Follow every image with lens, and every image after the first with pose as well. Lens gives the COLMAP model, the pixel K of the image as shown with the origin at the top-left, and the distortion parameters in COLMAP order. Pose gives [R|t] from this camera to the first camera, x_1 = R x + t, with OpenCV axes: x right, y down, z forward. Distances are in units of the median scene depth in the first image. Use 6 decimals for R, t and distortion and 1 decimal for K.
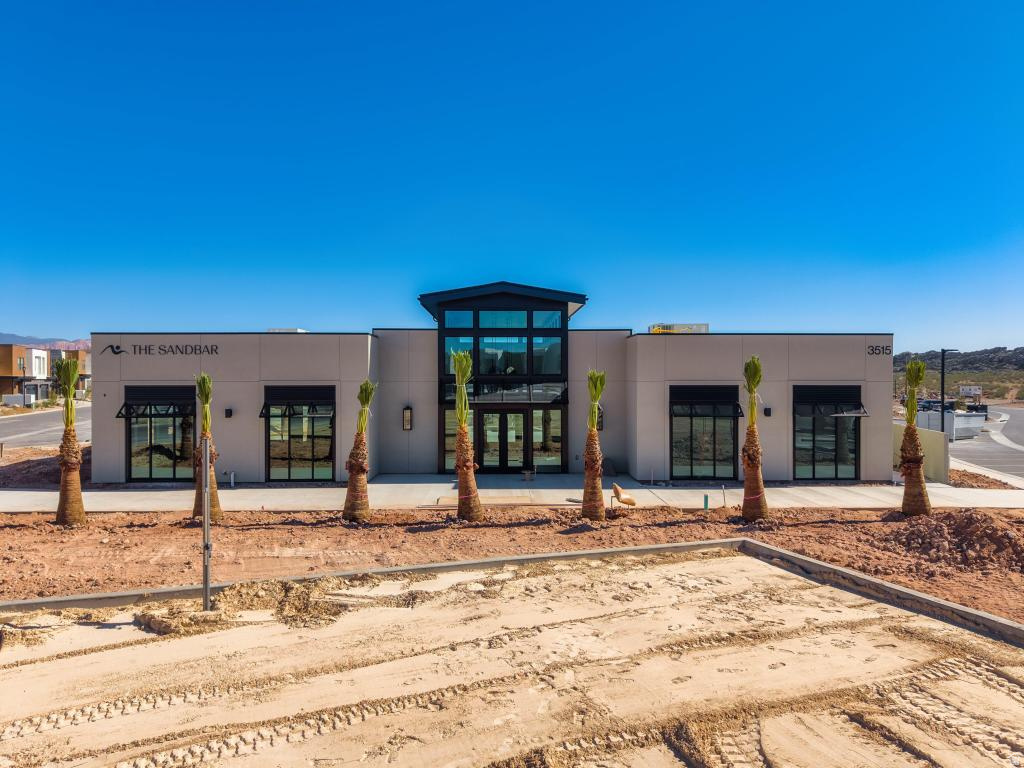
lens RADIAL K [[683.4, 0, 511.7], [0, 683.4, 386.6], [0, 0, 1]] dist [0.039362, -0.045065]
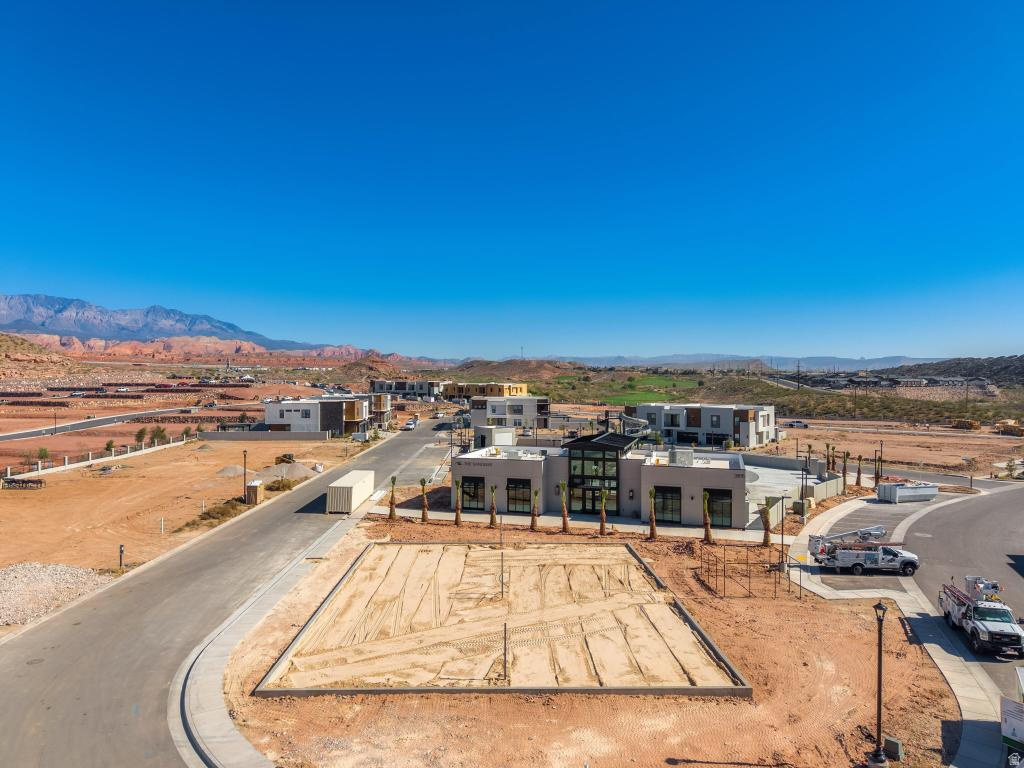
lens RADIAL K [[683.4, 0, 511.9], [0, 683.4, 380.7], [0, 0, 1]] dist [0.039362, -0.045065]
pose [[0.950381, 0.004084, -0.311061, 0.535437], [-0.006631, 0.999953, -0.007131, -0.384459], [0.311017, 0.008840, 0.950363, -1.678923]]
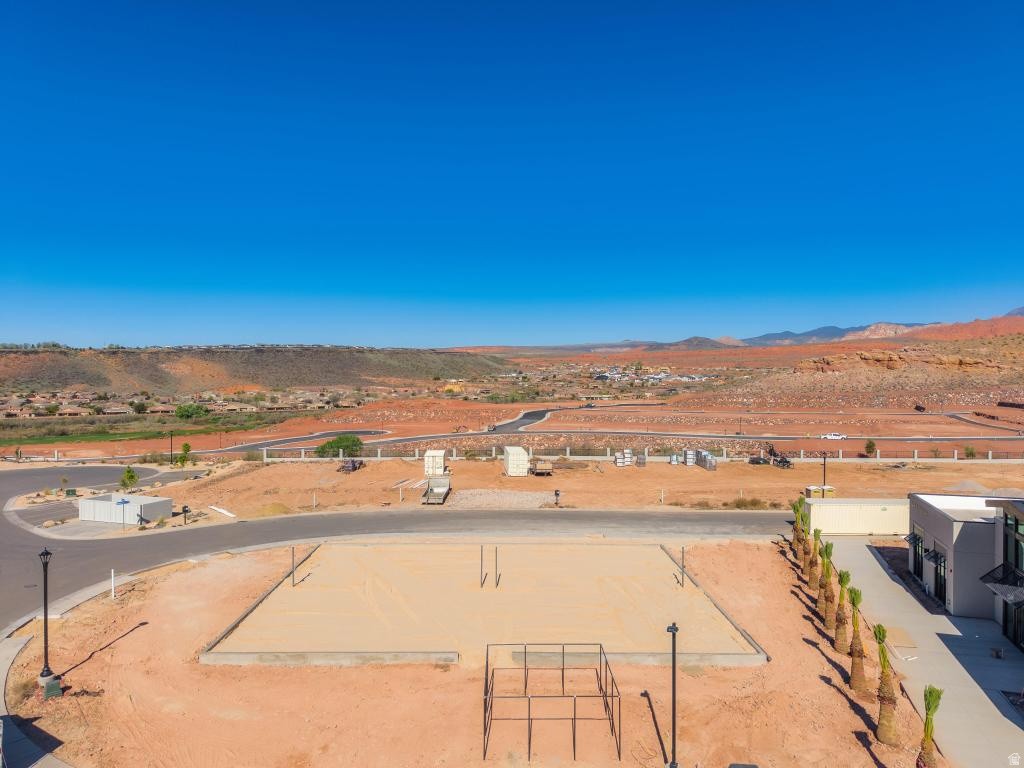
lens RADIAL K [[683.4, 0, 512.5], [0, 683.4, 381.7], [0, 0, 1]] dist [0.039362, -0.045065]
pose [[-0.316752, 0.006735, -0.948485, 1.606142], [-0.011889, 0.999868, 0.011071, -0.401630], [0.948434, 0.014783, -0.316630, 0.540668]]
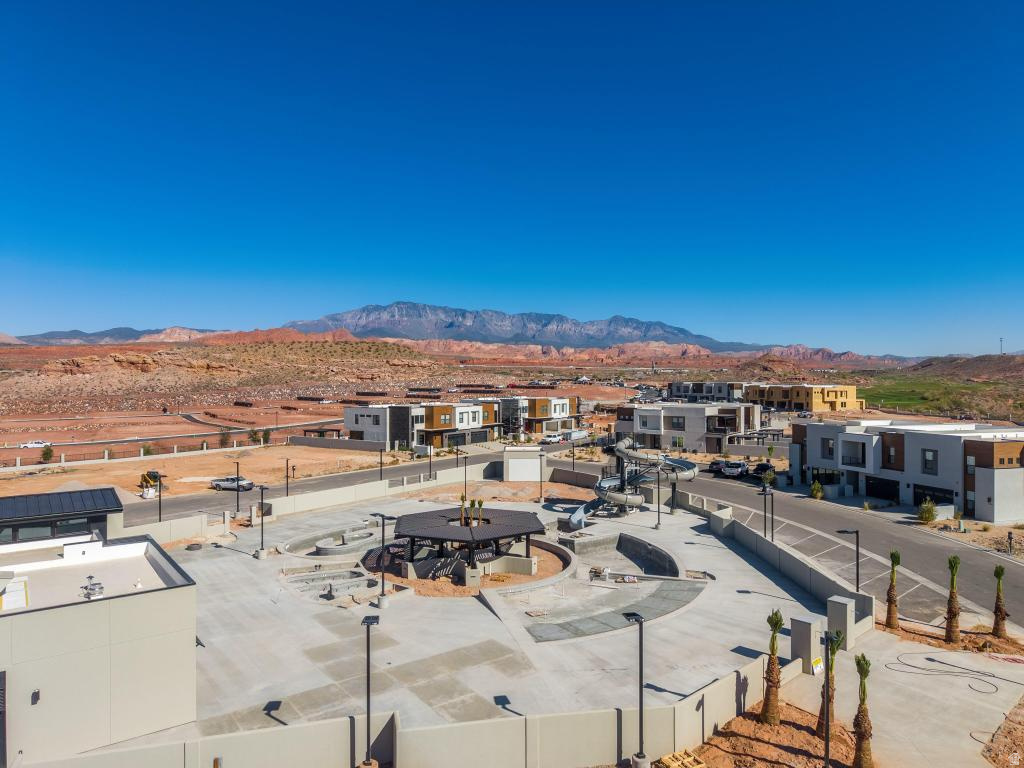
lens RADIAL K [[683.4, 0, 509.8], [0, 683.4, 379.7], [0, 0, 1]] dist [0.039362, -0.045065]
pose [[0.579398, -0.000593, -0.815045, 1.738922], [-0.008179, 0.999945, -0.006542, -0.403433], [0.815004, 0.010456, 0.579361, 1.359103]]
